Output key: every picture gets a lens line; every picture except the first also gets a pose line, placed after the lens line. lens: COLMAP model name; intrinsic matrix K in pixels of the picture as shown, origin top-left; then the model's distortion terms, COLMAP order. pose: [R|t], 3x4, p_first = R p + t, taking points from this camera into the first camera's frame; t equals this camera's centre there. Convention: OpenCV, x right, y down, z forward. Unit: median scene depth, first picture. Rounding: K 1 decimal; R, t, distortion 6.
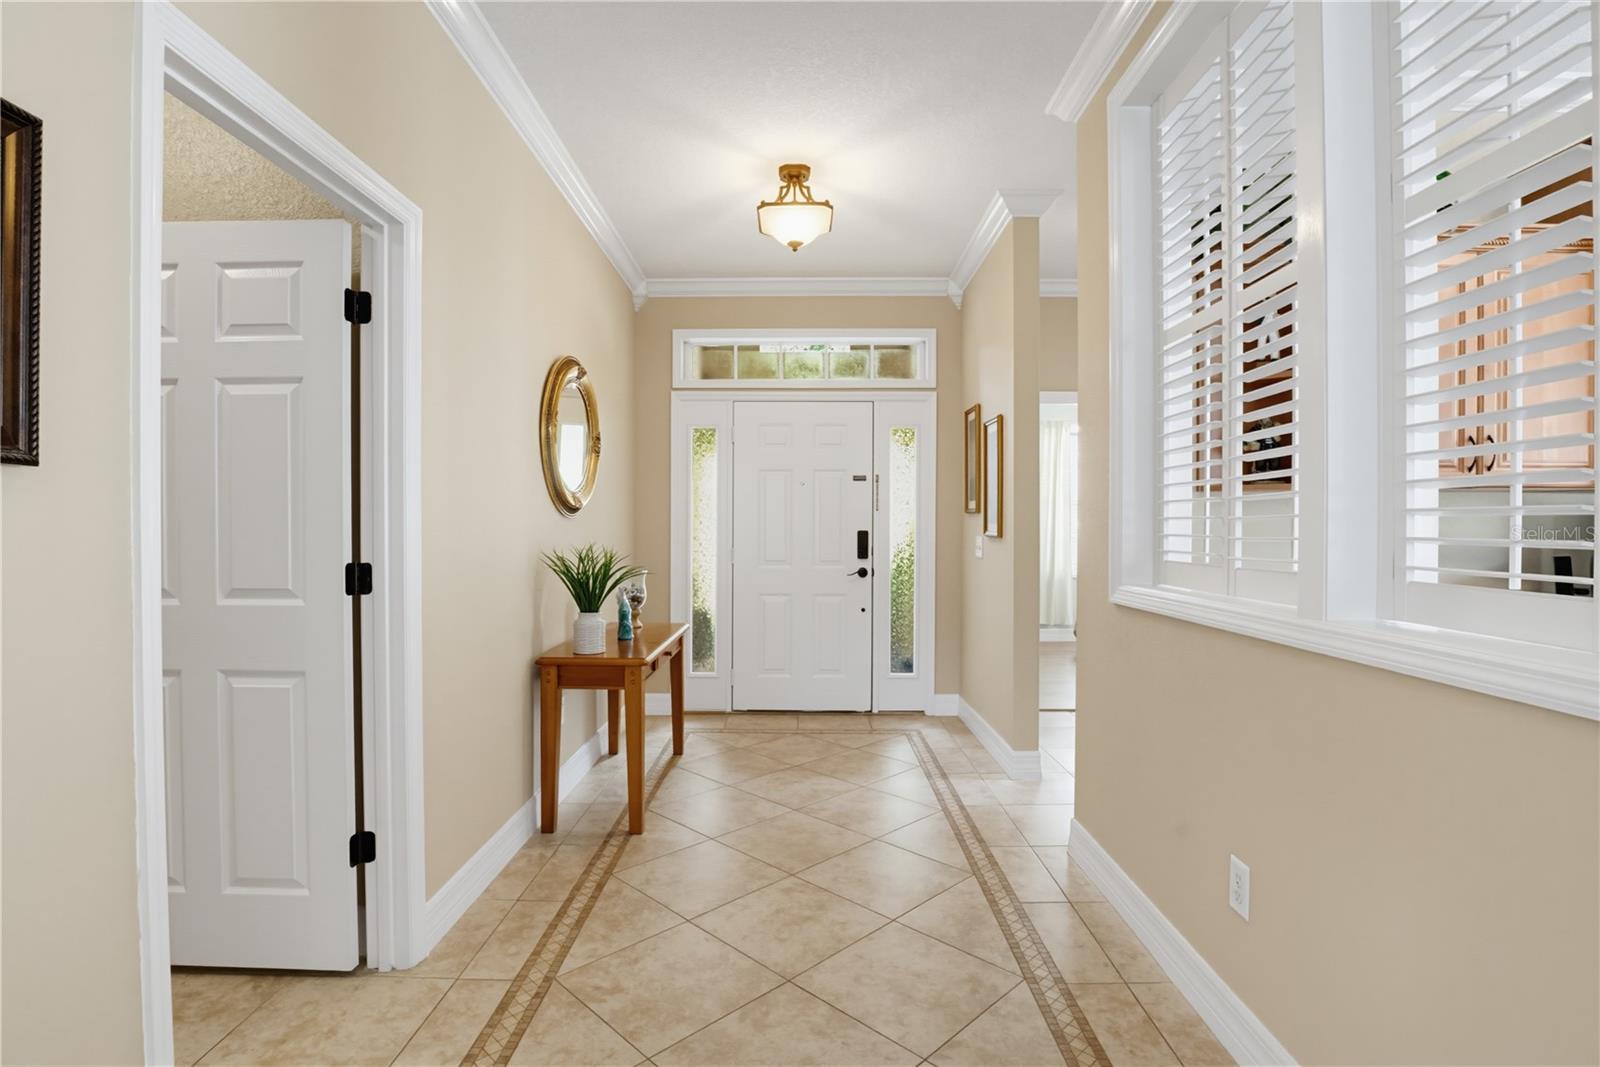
lens RADIAL K [[795.0, 0, 794.6], [0, 795.0, 540.8], [0, 0, 1]] dist [-0.031570, 0.000259]
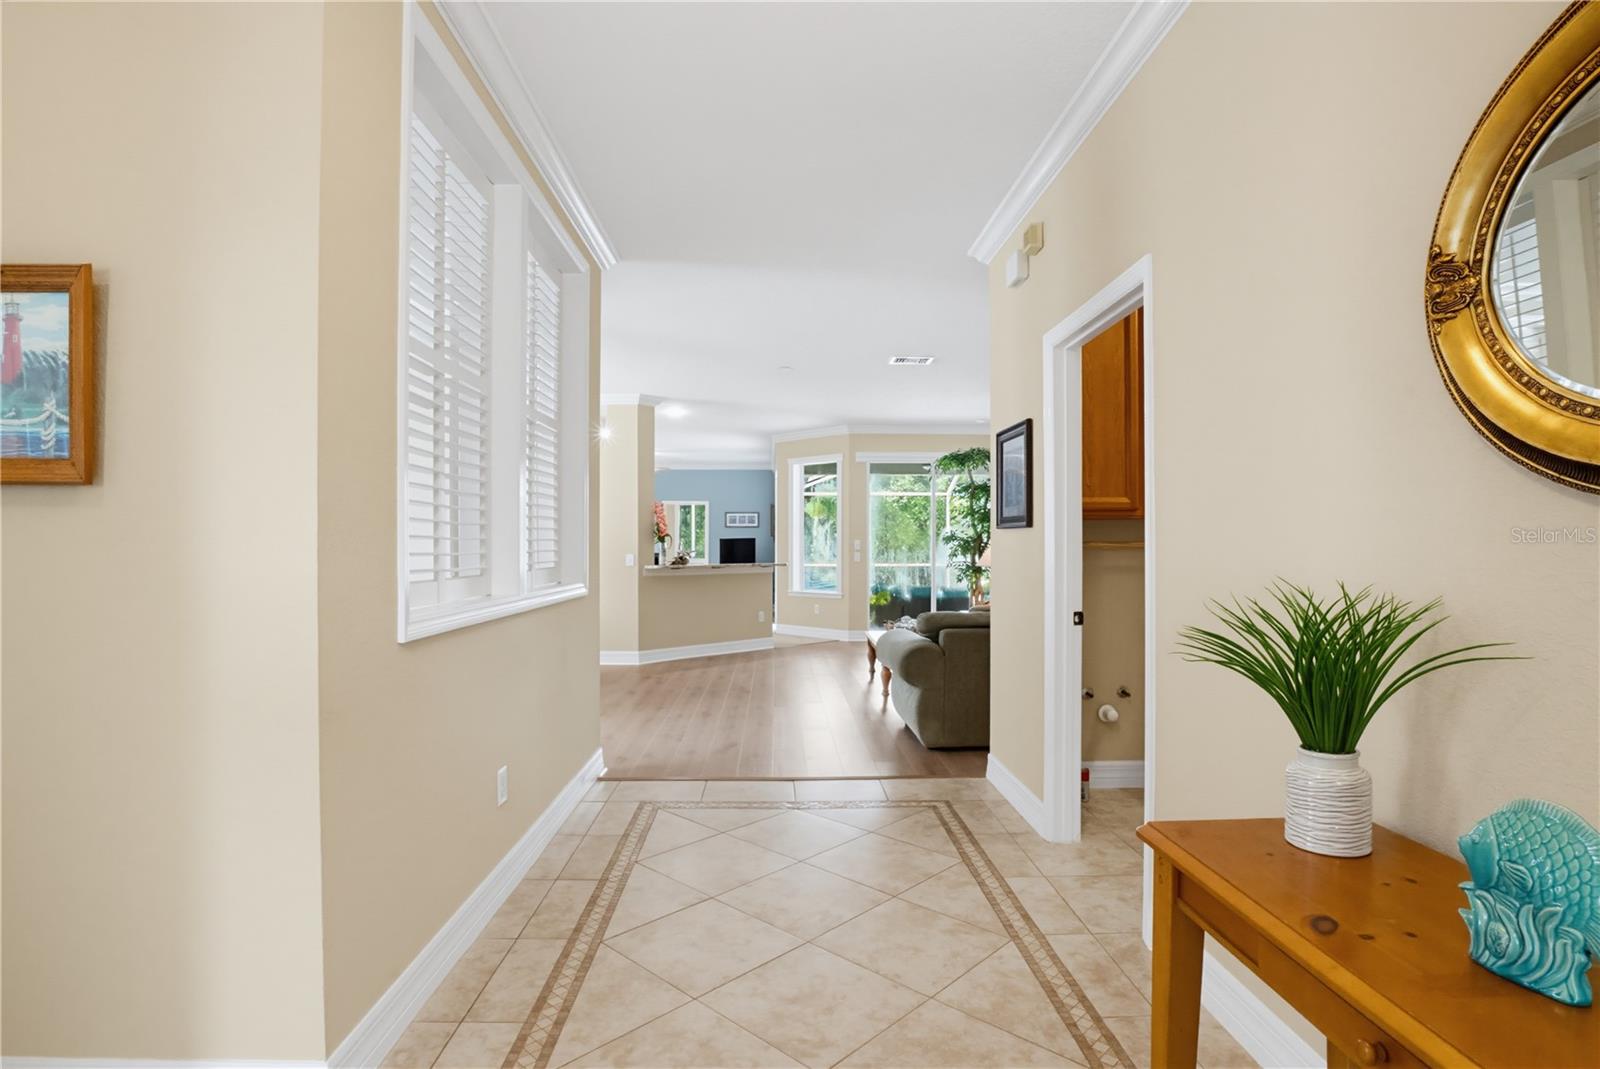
lens RADIAL K [[795.0, 0, 794.6], [0, 795.0, 541.8], [0, 0, 1]] dist [-0.031570, 0.000259]
pose [[-0.999188, -0.001876, -0.040256, 0.053720], [-0.002247, 0.999955, 0.009182, -0.030460], [0.040237, 0.009265, -0.999147, 1.937042]]
